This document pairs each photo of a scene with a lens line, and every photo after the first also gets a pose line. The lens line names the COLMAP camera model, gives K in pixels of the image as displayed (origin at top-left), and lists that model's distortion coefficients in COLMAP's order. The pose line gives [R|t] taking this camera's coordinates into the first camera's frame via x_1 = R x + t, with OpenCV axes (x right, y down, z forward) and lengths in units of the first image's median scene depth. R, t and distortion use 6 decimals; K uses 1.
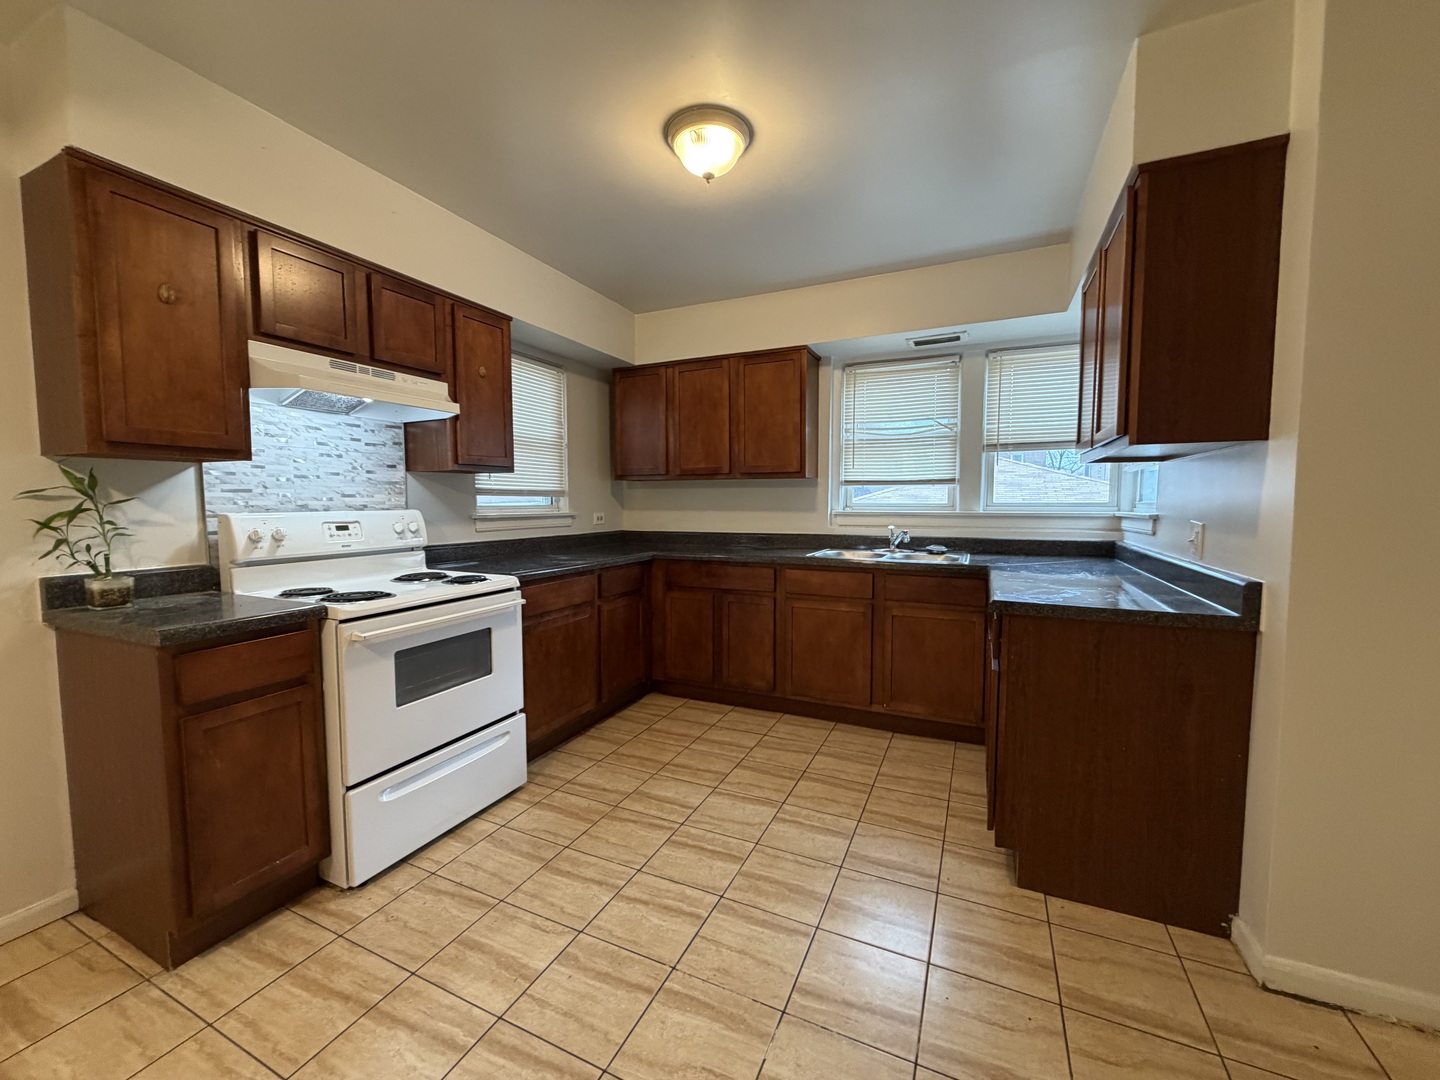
lens RADIAL K [[573.8, 0, 716.3], [0, 573.8, 537.4], [0, 0, 1]] dist [-0.000799, 0.000401]
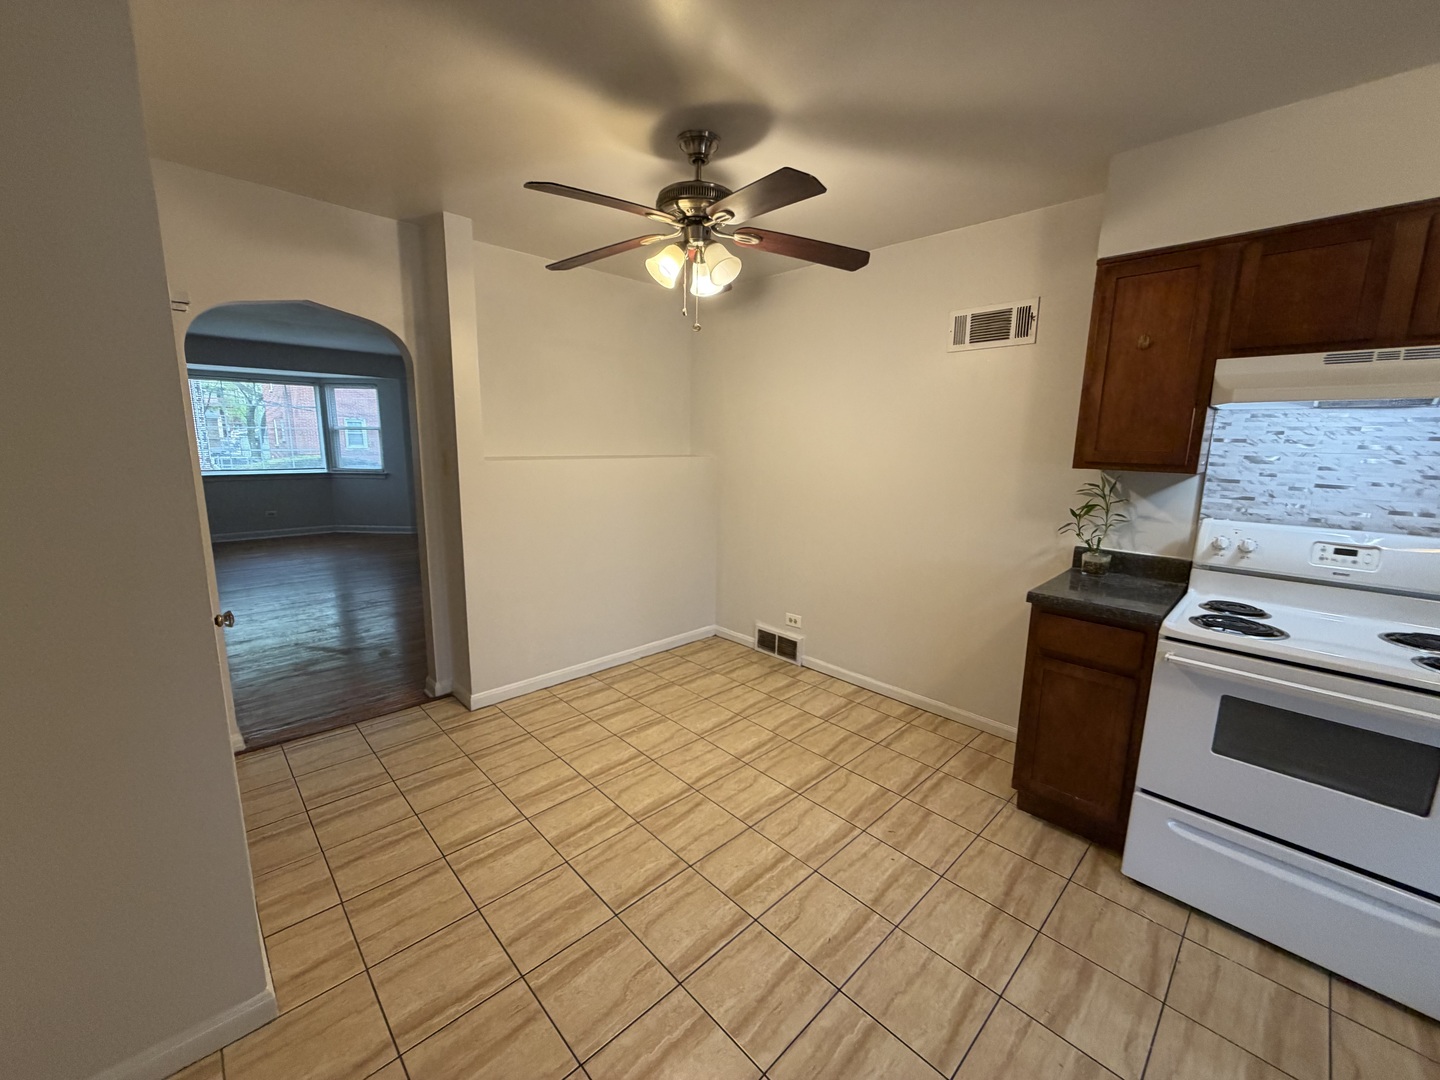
lens RADIAL K [[573.8, 0, 714.2], [0, 573.8, 538.4], [0, 0, 1]] dist [-0.000799, 0.000401]
pose [[-0.364069, 0.156093, -0.918199, 0.426806], [-0.077429, 0.977371, 0.196853, -0.127009], [0.928148, 0.142763, -0.343744, 0.440346]]
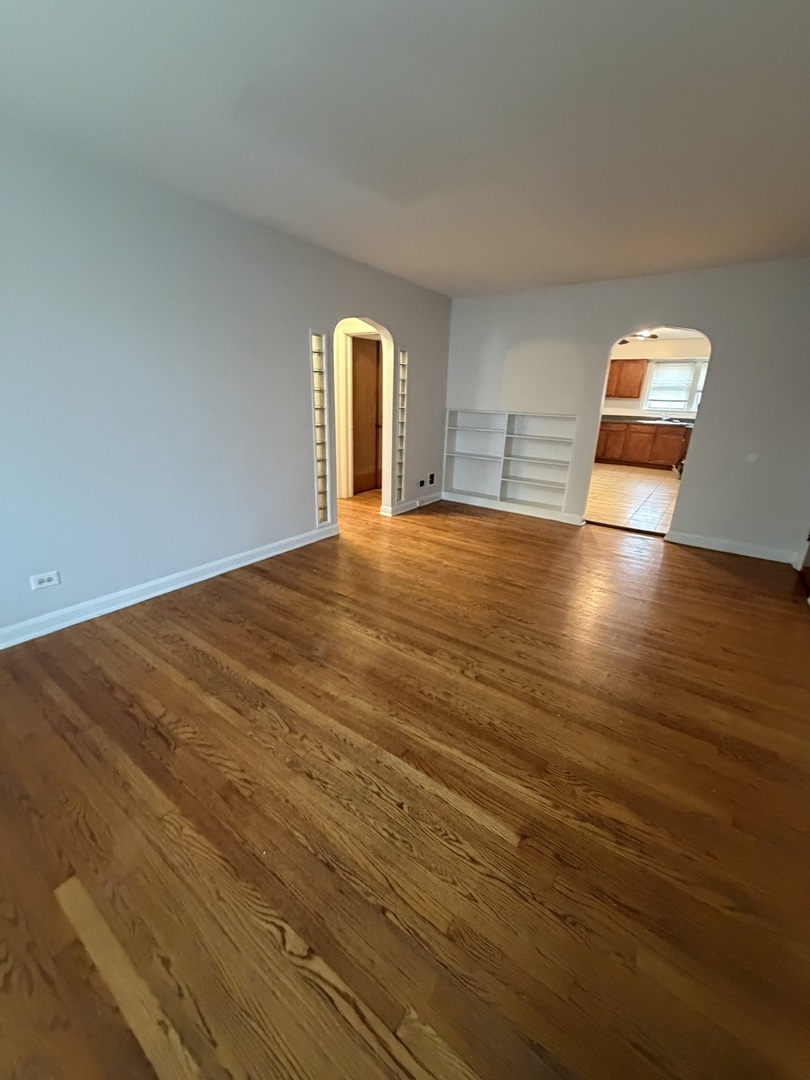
lens RADIAL K [[430.4, 0, 400.7], [0, 430.4, 537.3], [0, 0, 1]] dist [-0.000799, 0.000401]
pose [[0.980148, 0.086801, -0.178257, -1.078445], [-0.038021, 0.964675, 0.260685, 0.122499], [0.194588, -0.248732, 0.948825, -2.928616]]
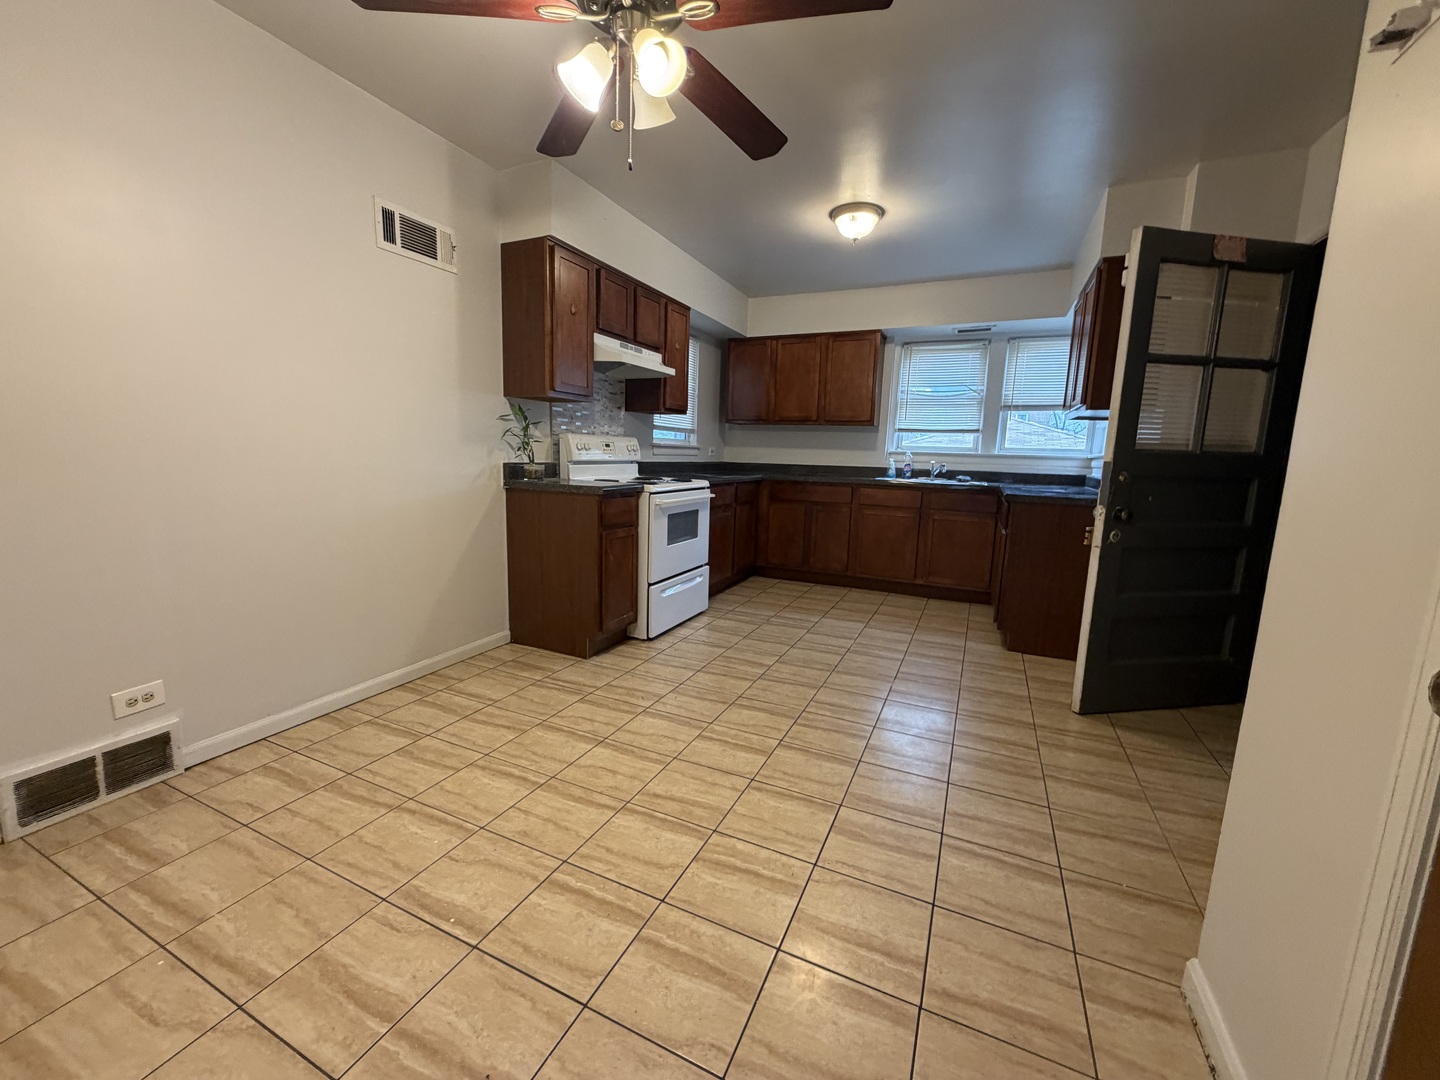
lens RADIAL K [[573.8, 0, 716.6], [0, 573.8, 535.2], [0, 0, 1]] dist [-0.000799, 0.000401]
pose [[0.999480, 0.031896, 0.004802, -0.342838], [-0.032182, 0.996103, 0.082116, 0.093572], [-0.002164, -0.082228, 0.996611, -0.640193]]
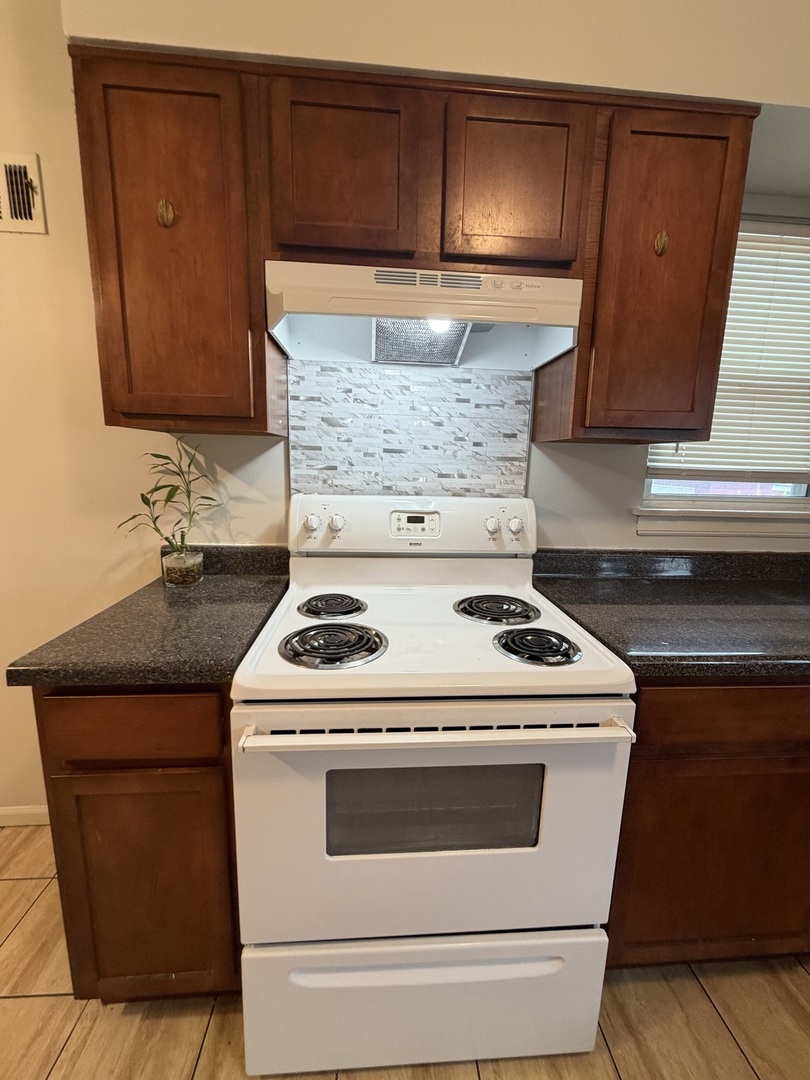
lens RADIAL K [[430.4, 0, 405.0], [0, 430.4, 535.0], [0, 0, 1]] dist [-0.000799, 0.000401]
pose [[0.480941, 0.163602, -0.861354, -0.165653], [-0.084408, 0.986512, 0.140244, -0.074764], [0.872680, 0.005256, 0.488264, 0.709916]]
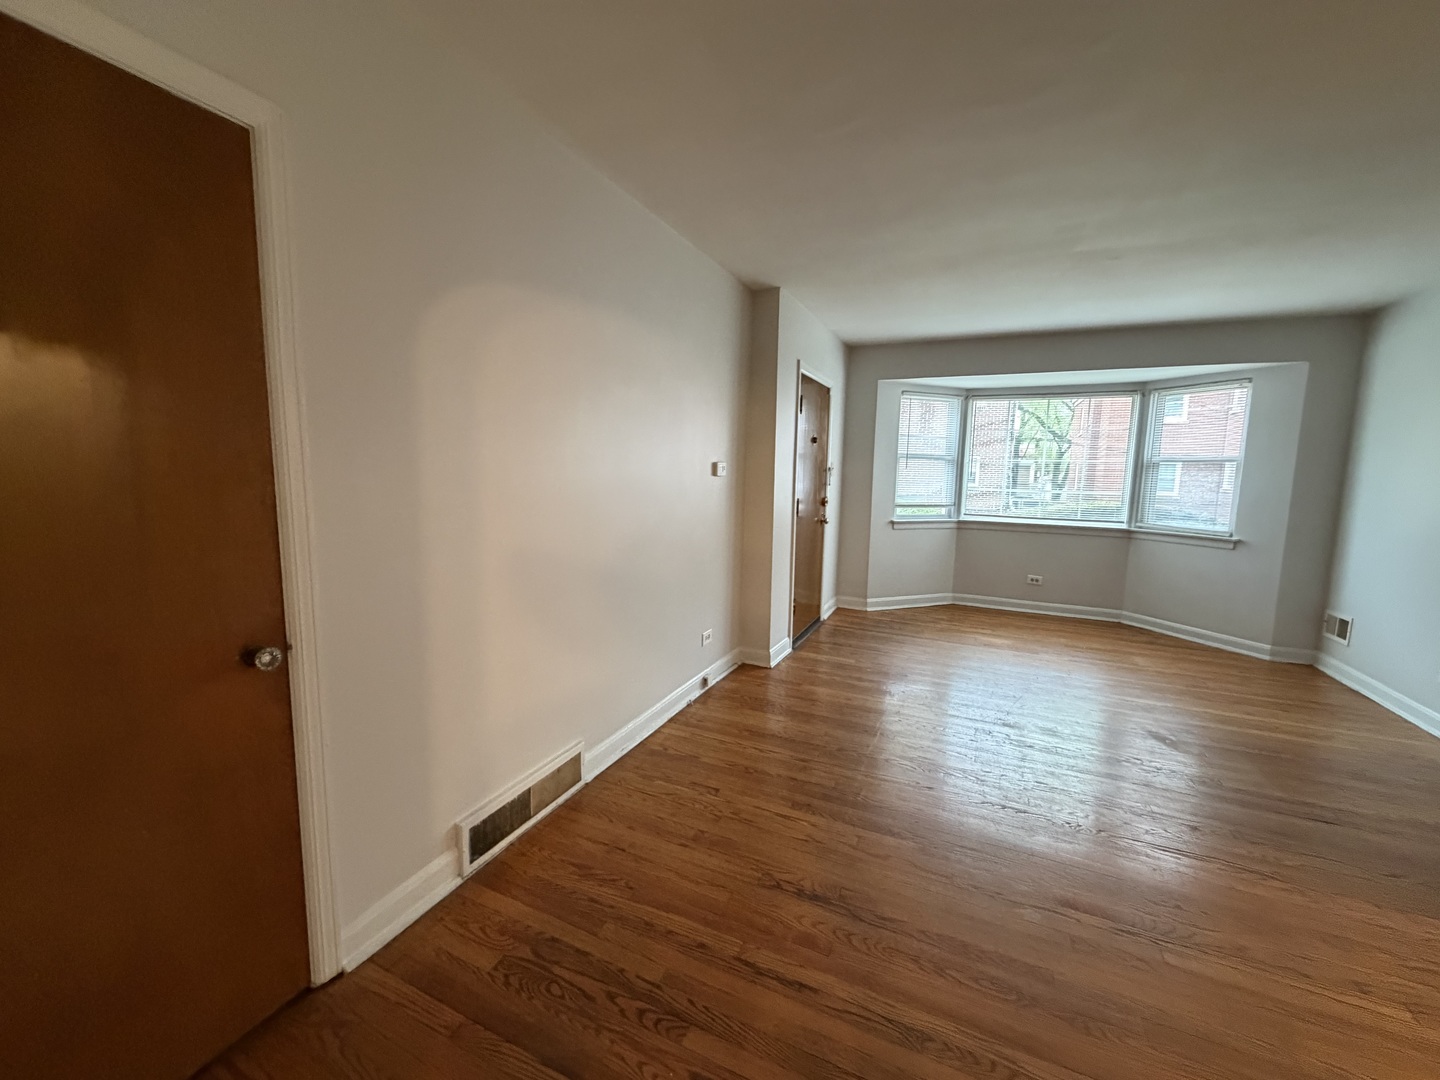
lens RADIAL K [[573.8, 0, 712.7], [0, 573.8, 538.8], [0, 0, 1]] dist [-0.000799, 0.000401]
pose [[-0.999755, -0.020959, 0.007083, -0.417664], [-0.019274, 0.982321, 0.186210, 0.006733], [-0.010861, 0.186028, -0.982484, -0.823842]]
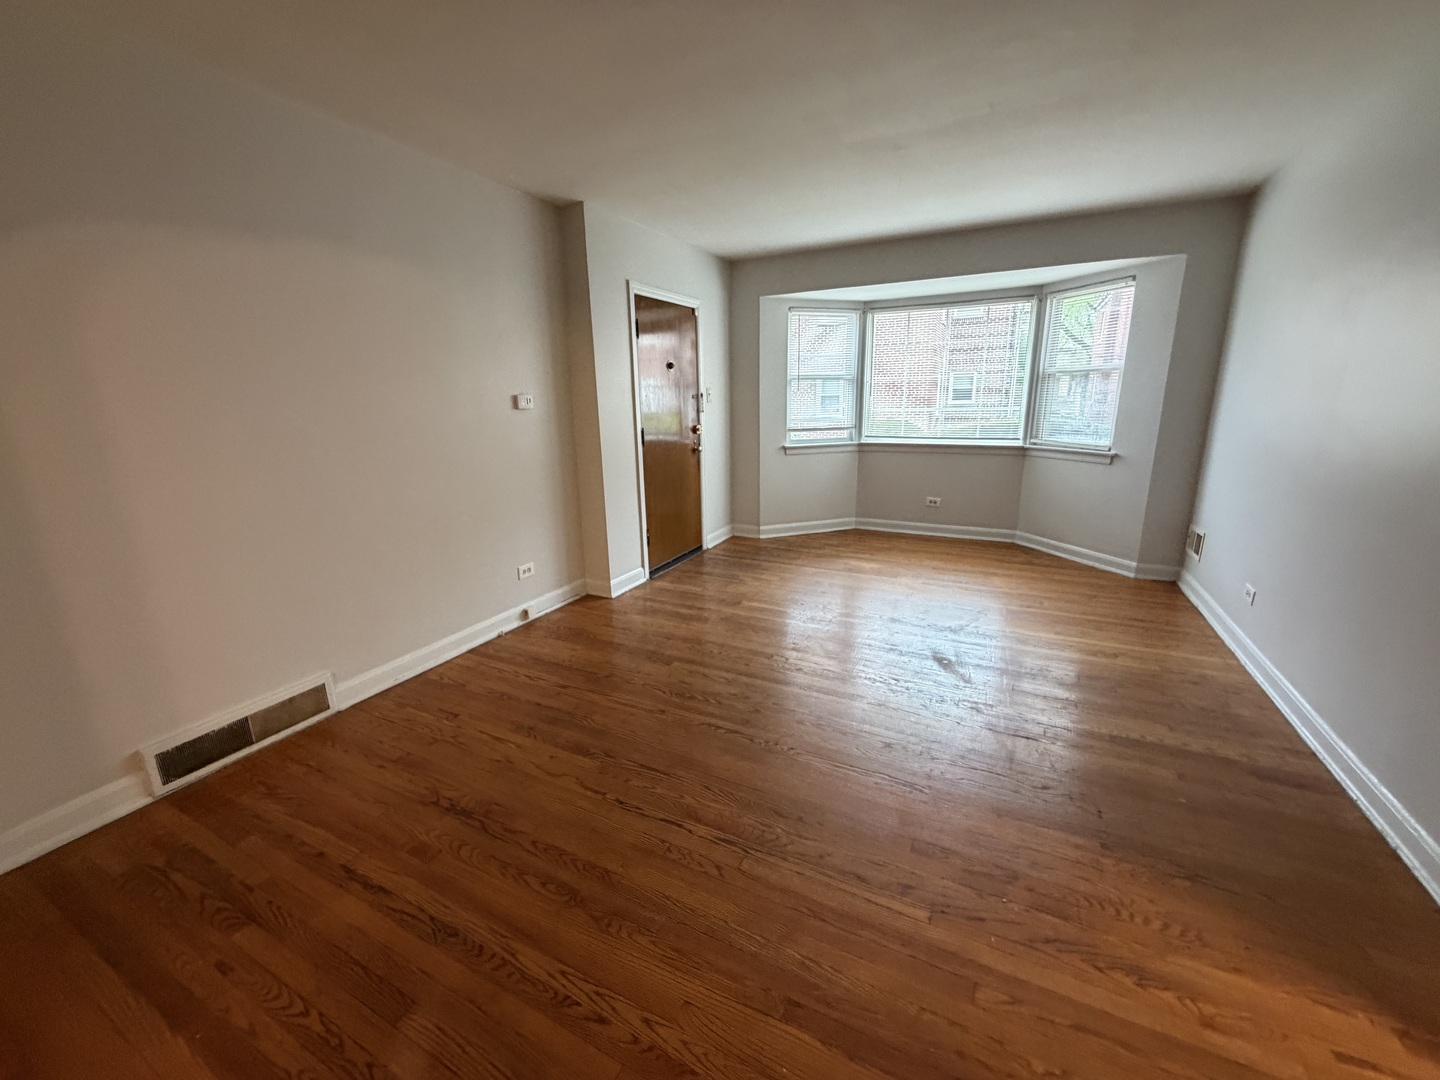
lens RADIAL K [[573.8, 0, 712.6], [0, 573.8, 538.6], [0, 0, 1]] dist [-0.000799, 0.000401]
pose [[-0.998551, 0.007552, 0.053275, -0.991369], [0.023493, 0.951937, 0.305391, 0.001470], [-0.048408, 0.306200, -0.950736, -0.846246]]
